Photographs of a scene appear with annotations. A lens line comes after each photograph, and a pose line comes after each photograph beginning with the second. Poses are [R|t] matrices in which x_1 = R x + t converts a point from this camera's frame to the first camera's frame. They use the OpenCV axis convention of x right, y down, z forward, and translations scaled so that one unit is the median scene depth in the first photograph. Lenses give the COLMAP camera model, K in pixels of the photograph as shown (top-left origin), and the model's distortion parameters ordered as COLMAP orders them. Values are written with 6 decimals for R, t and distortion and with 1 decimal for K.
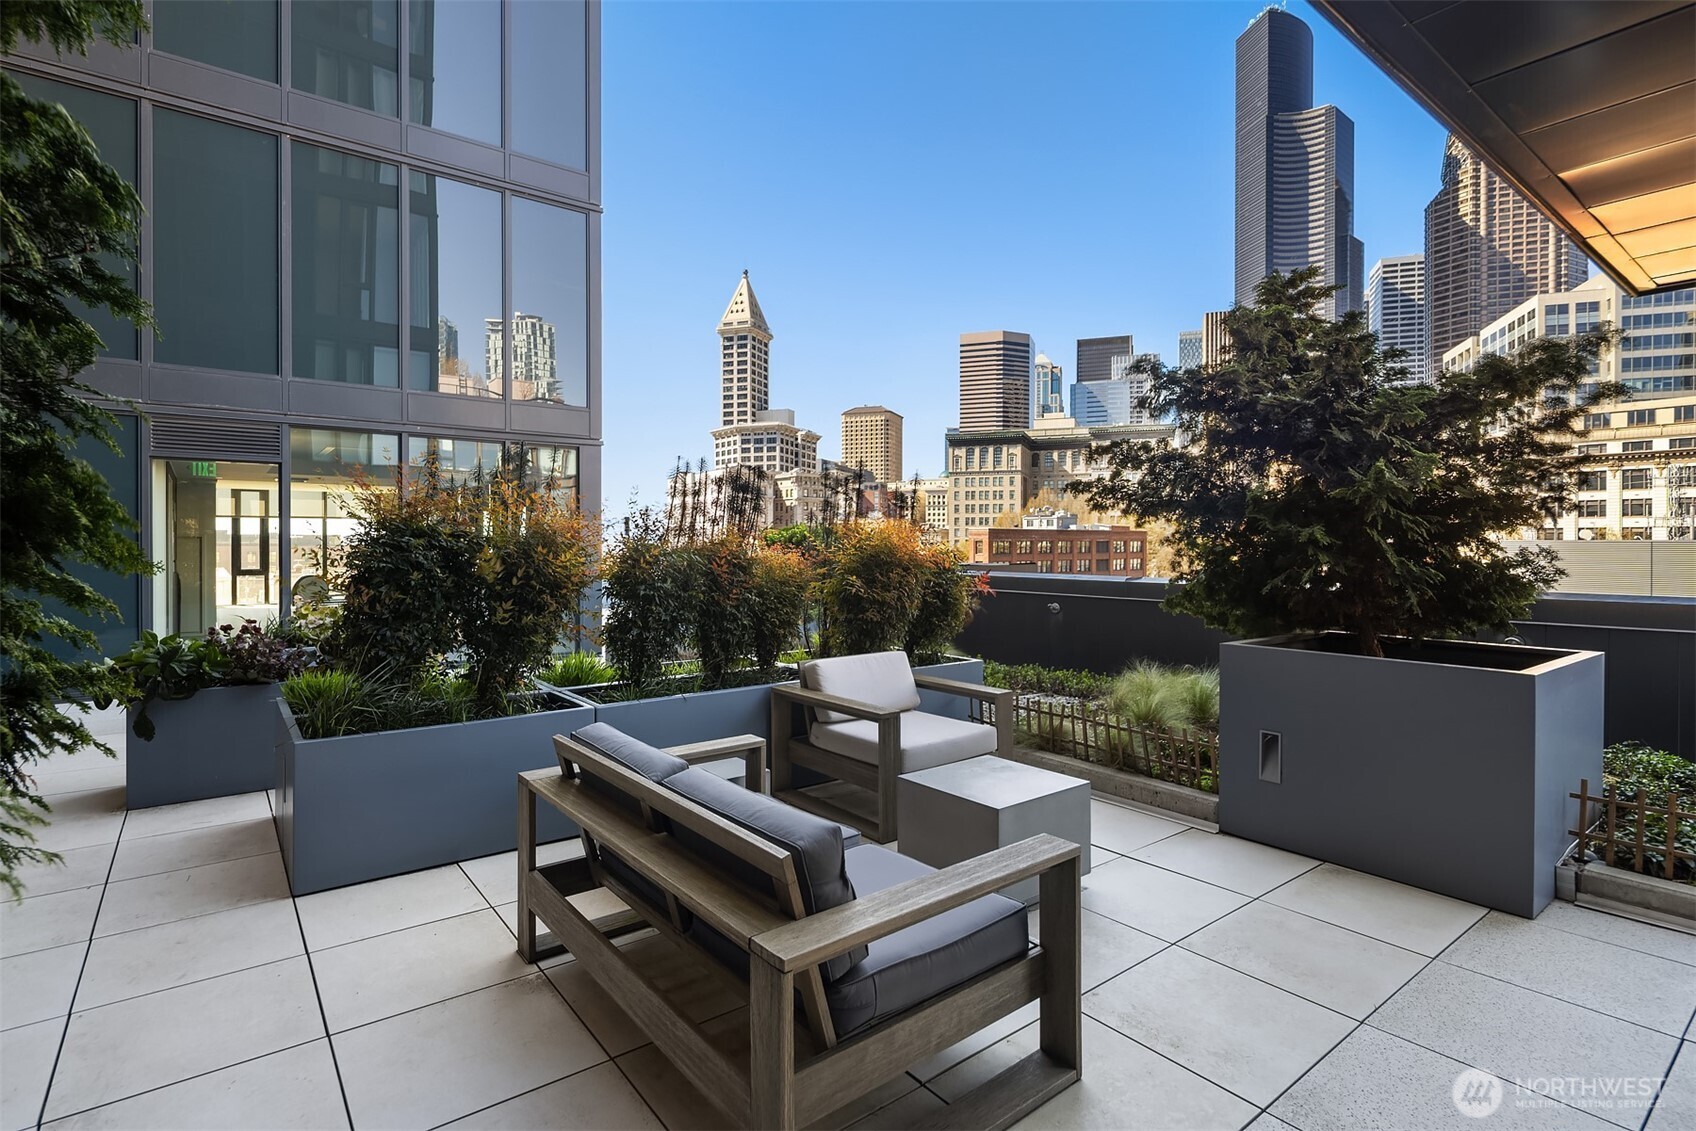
lens RADIAL K [[824.7, 0, 848.0], [0, 824.7, 565.5], [0, 0, 1]] dist [-0.003068, -0.001398]
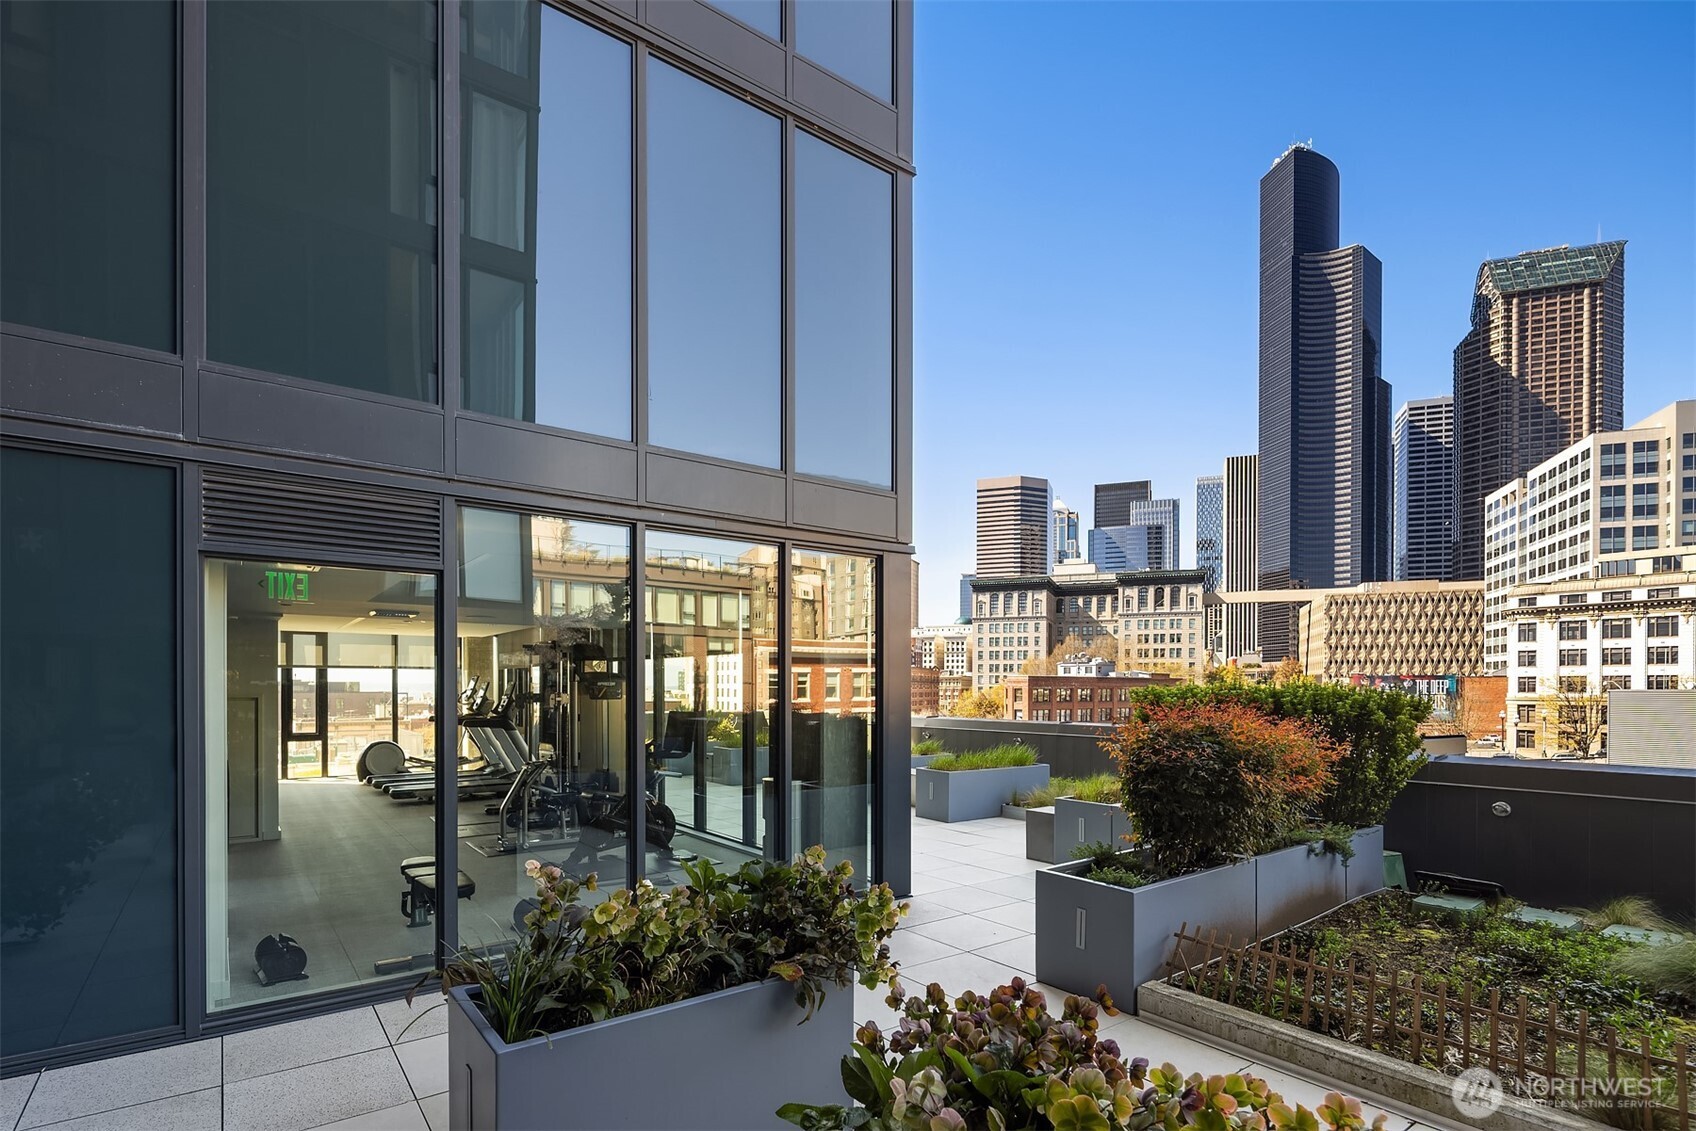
lens RADIAL K [[822.2, 0, 848.5], [0, 822.2, 711.3], [0, 0, 1]] dist [-0.001678, -0.000623]
pose [[0.999935, 0.001196, -0.011381, -0.011110], [-0.001203, 0.999999, -0.000605, -0.000894], [0.011380, 0.000618, 0.999935, 0.012508]]
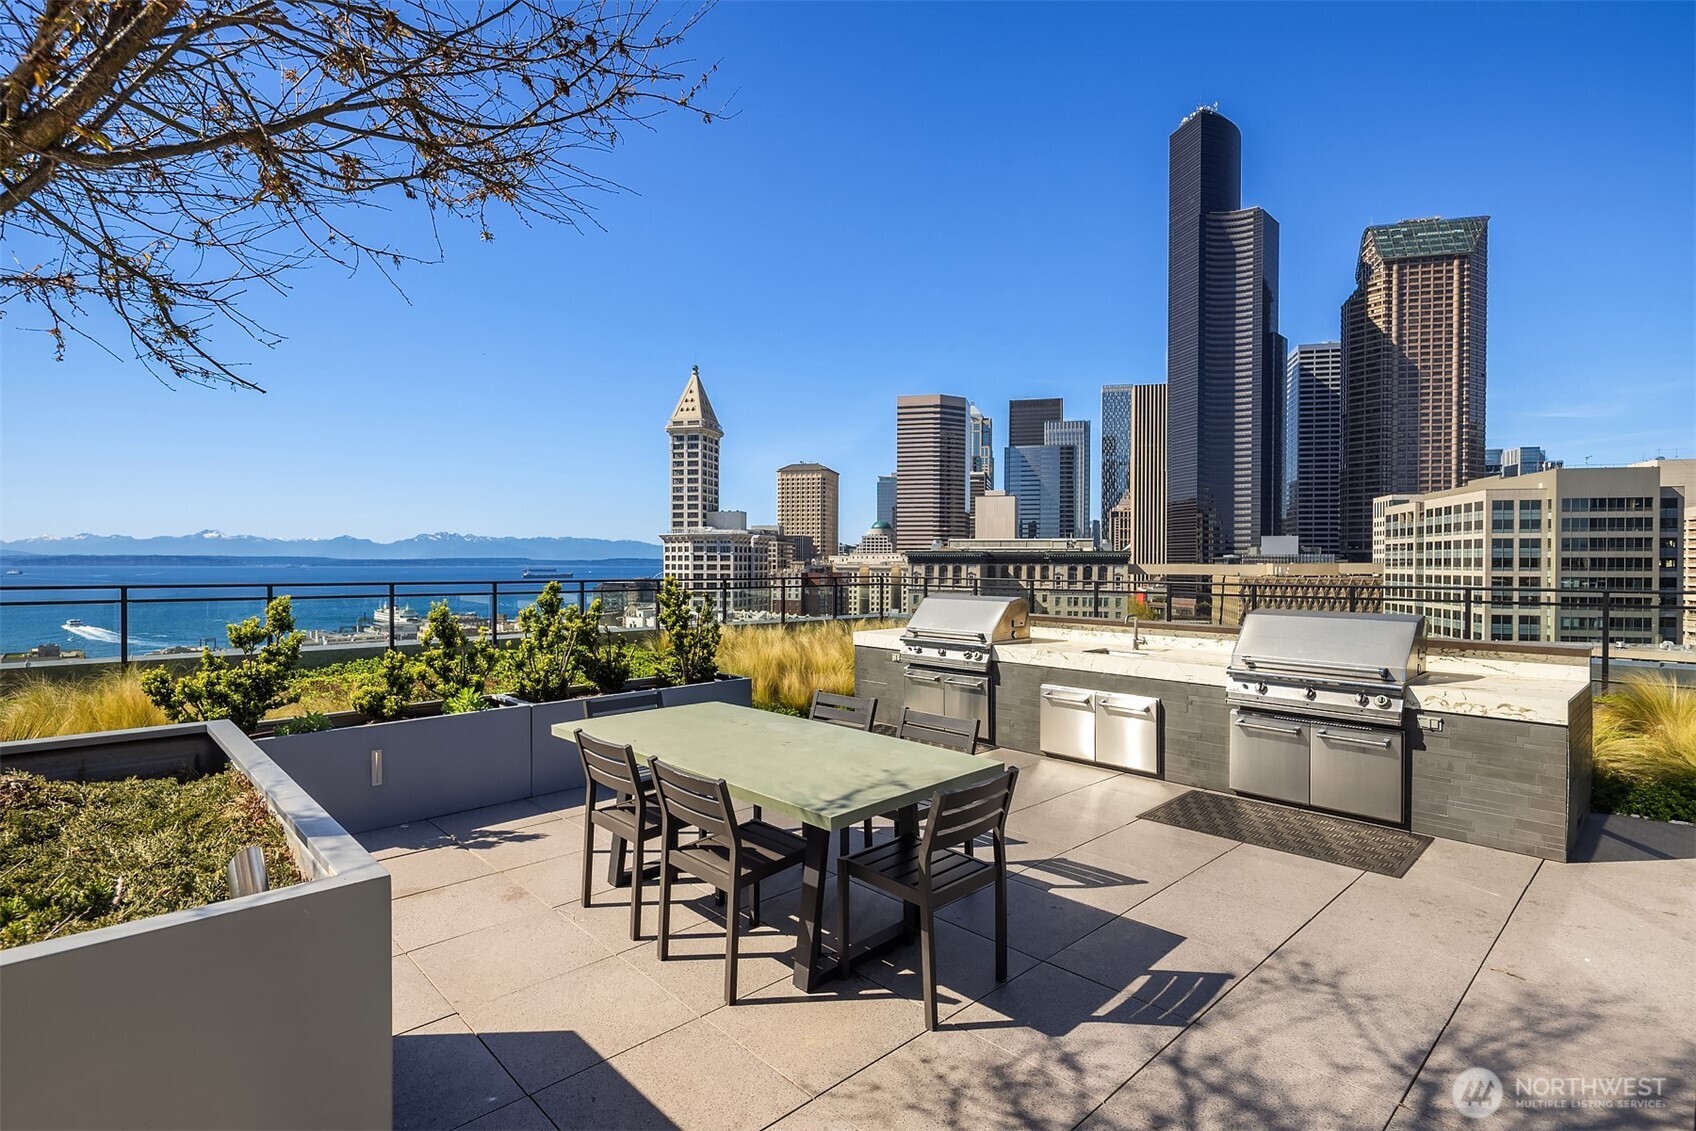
lens RADIAL K [[825.1, 0, 848.0], [0, 825.1, 565.5], [0, 0, 1]] dist [0.002707, 0.000599]
pose [[0.994636, 0.002310, 0.103412, -0.040807], [-0.002087, 0.999995, -0.002271, -0.107634], [-0.103417, 0.002043, 0.994636, 0.012743]]
